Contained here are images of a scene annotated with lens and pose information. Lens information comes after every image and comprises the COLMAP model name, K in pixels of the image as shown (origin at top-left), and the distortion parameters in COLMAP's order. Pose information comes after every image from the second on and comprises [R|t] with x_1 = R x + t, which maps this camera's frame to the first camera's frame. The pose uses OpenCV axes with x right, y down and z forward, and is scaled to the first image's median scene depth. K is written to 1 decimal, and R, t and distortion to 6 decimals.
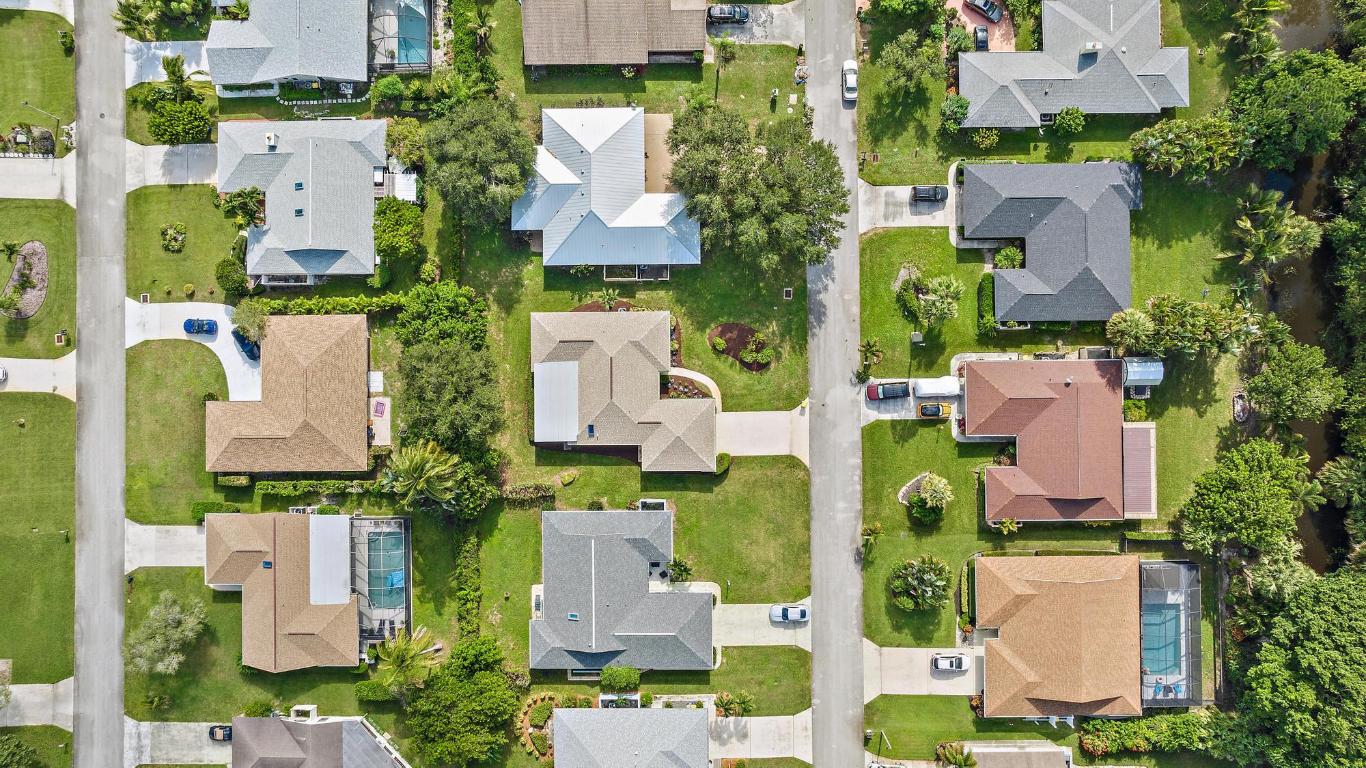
lens RADIAL K [[956.3, 0, 683.0], [0, 956.3, 384.0], [0, 0, 1]] dist [-0.006060, -0.003088]
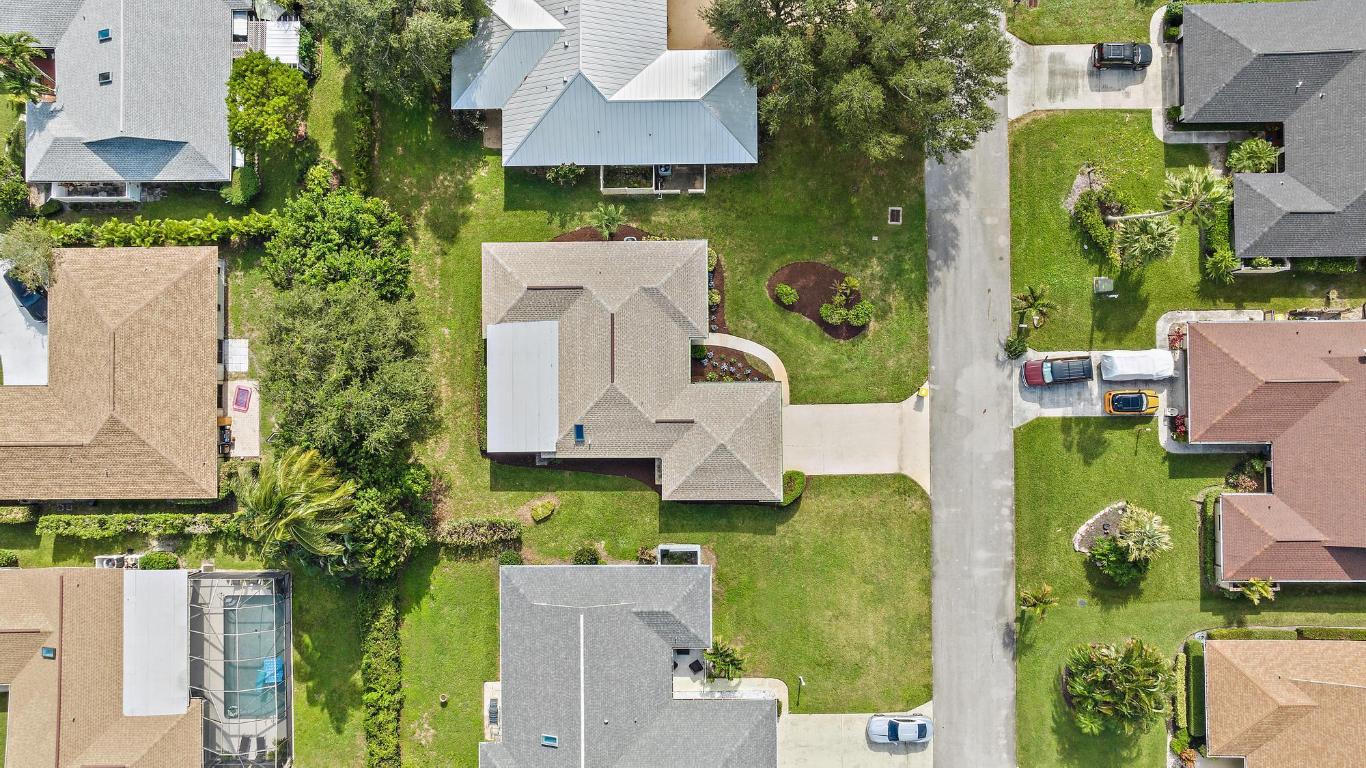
lens RADIAL K [[956.3, 0, 683.0], [0, 956.3, 384.0], [0, 0, 1]] dist [-0.006060, -0.003088]
pose [[0.999994, 0.001245, -0.003336, -0.027060], [-0.001251, 0.999998, -0.001690, 0.017132], [0.003334, 0.001695, 0.999993, 0.379360]]
